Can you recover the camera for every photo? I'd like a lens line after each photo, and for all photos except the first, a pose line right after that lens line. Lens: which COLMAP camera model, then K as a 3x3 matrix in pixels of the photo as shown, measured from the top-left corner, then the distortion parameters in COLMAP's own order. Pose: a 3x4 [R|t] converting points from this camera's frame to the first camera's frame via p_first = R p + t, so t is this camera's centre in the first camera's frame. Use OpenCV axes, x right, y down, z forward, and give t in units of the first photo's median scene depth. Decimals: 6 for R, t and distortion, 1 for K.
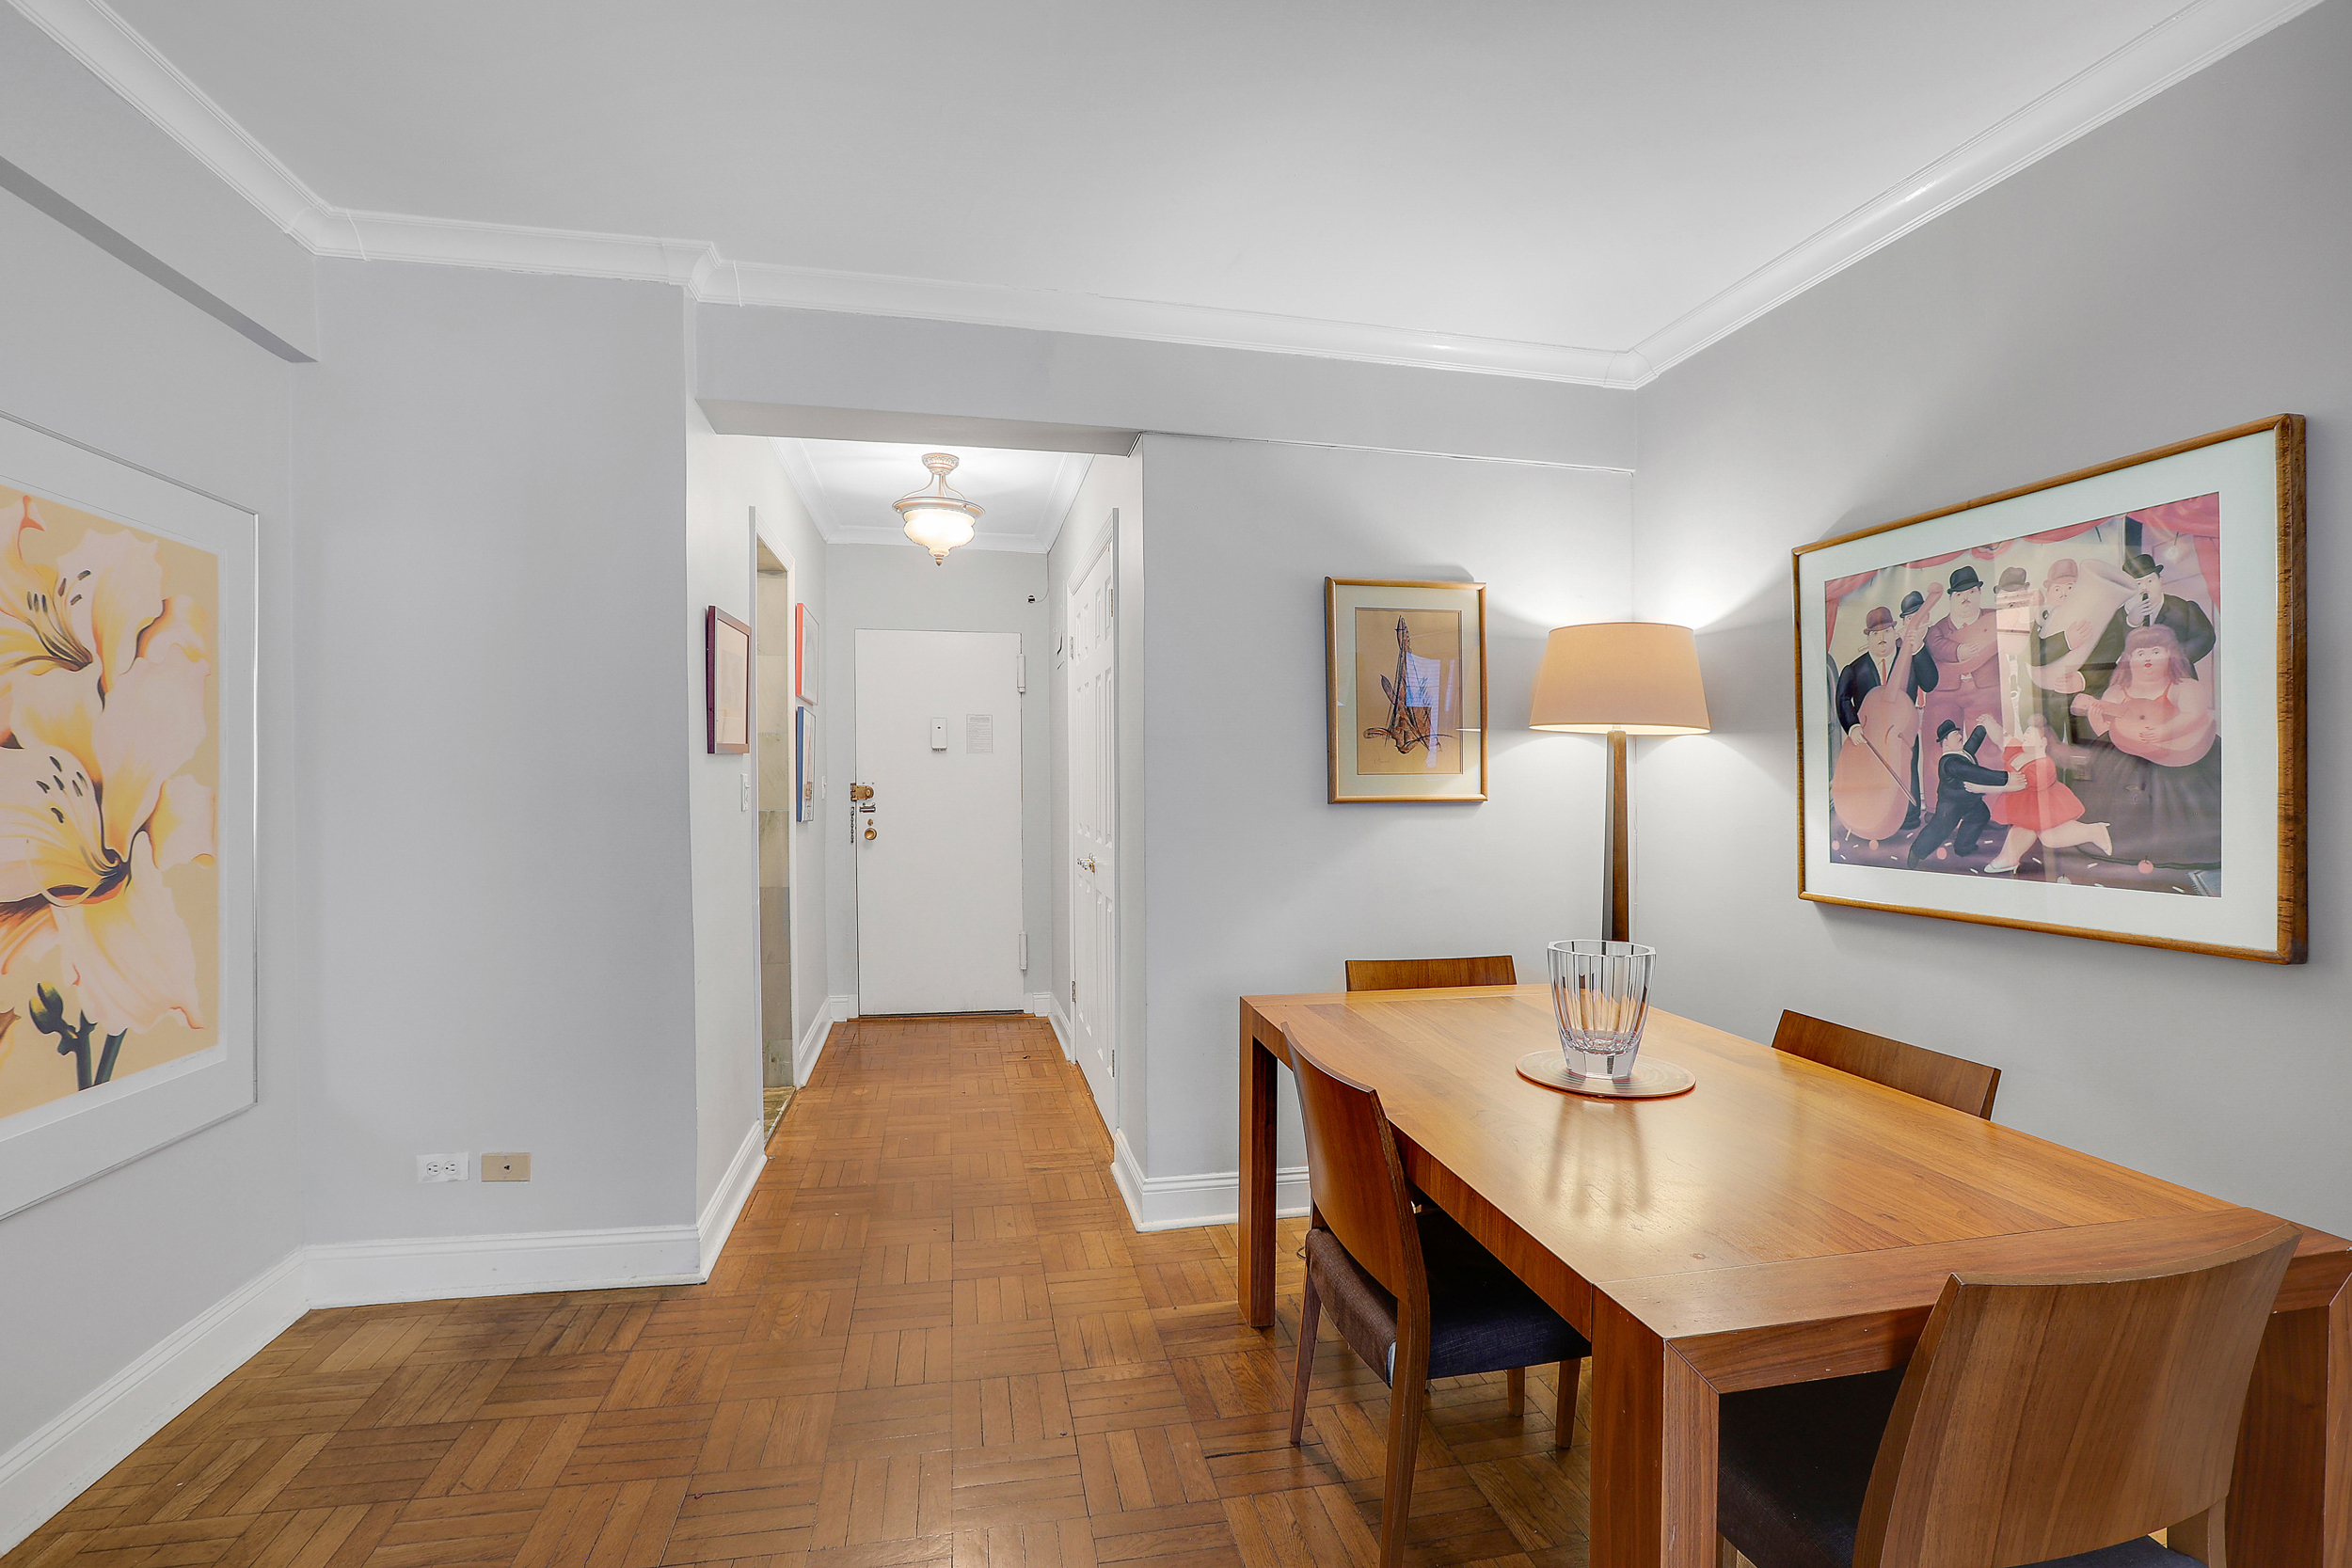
lens RADIAL K [[1105.8, 0, 1176.2], [0, 1105.8, 779.4], [0, 0, 1]] dist [-0.017614, 0.002486]
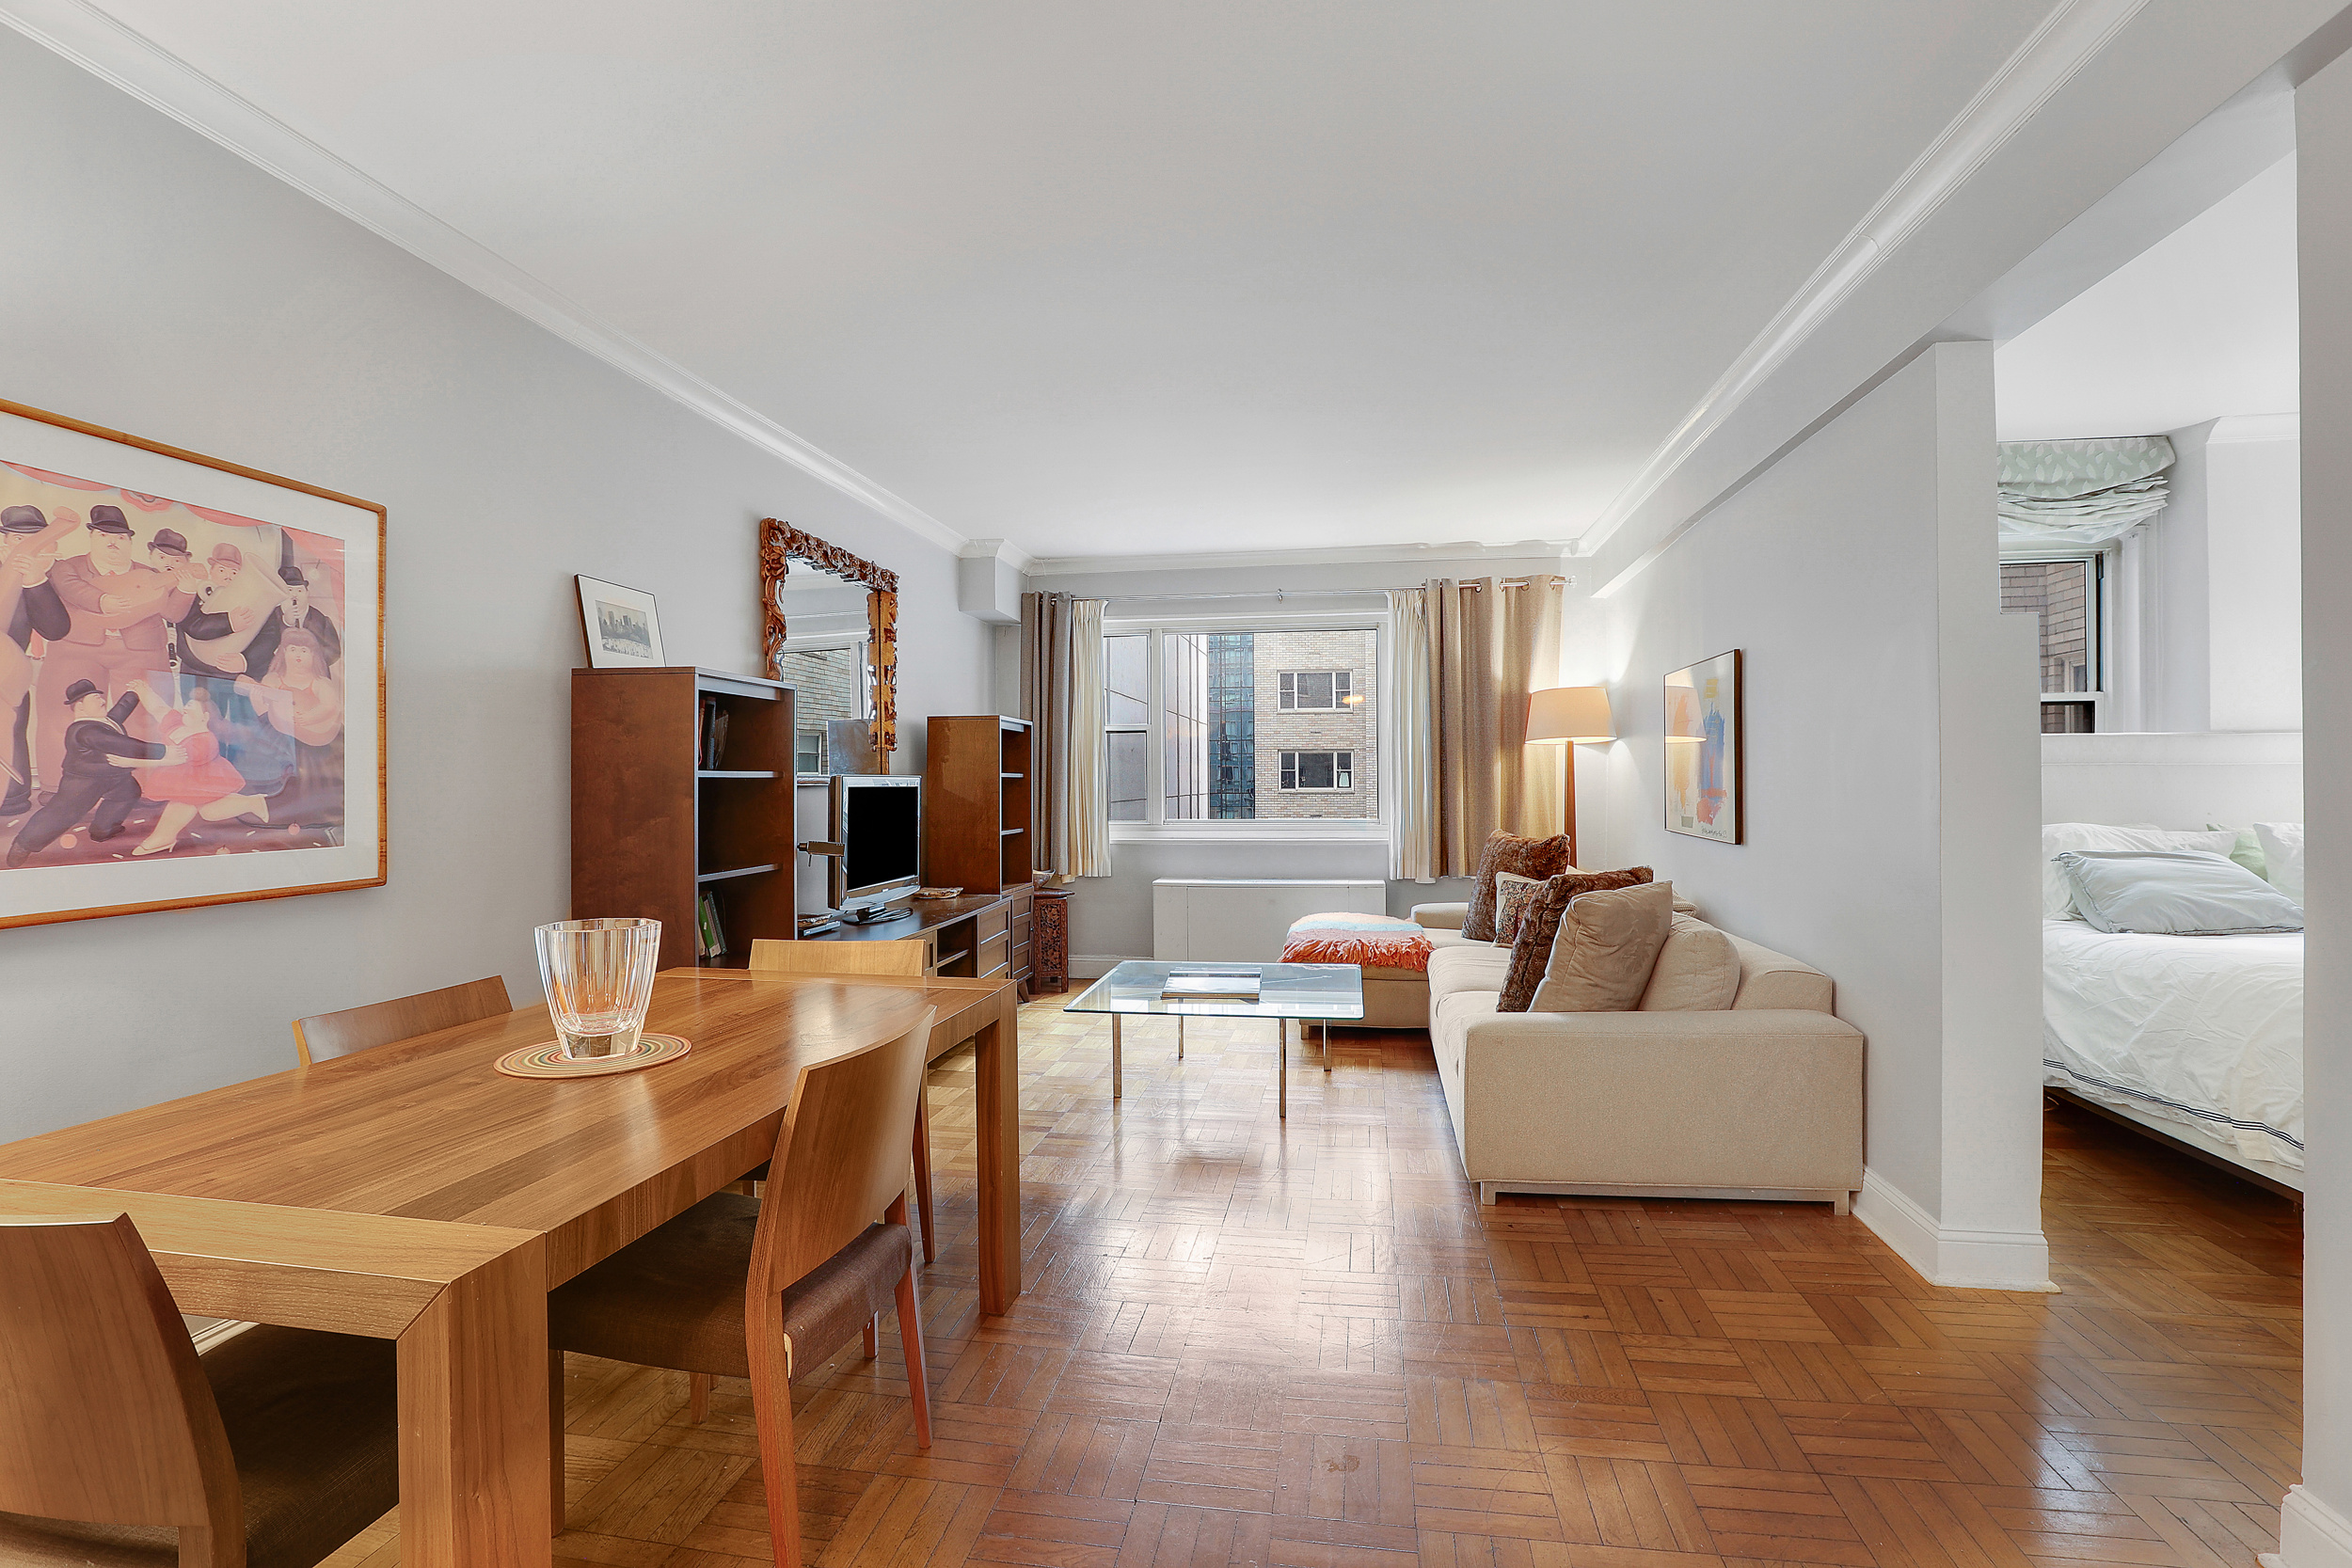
lens RADIAL K [[1105.8, 0, 1180.2], [0, 1105.8, 788.4], [0, 0, 1]] dist [-0.017614, 0.002486]
pose [[-0.933611, 0.004940, 0.358255, -0.392212], [0.007325, 0.999959, 0.005300, 0.032177], [-0.358215, 0.007572, -0.933609, 1.570301]]
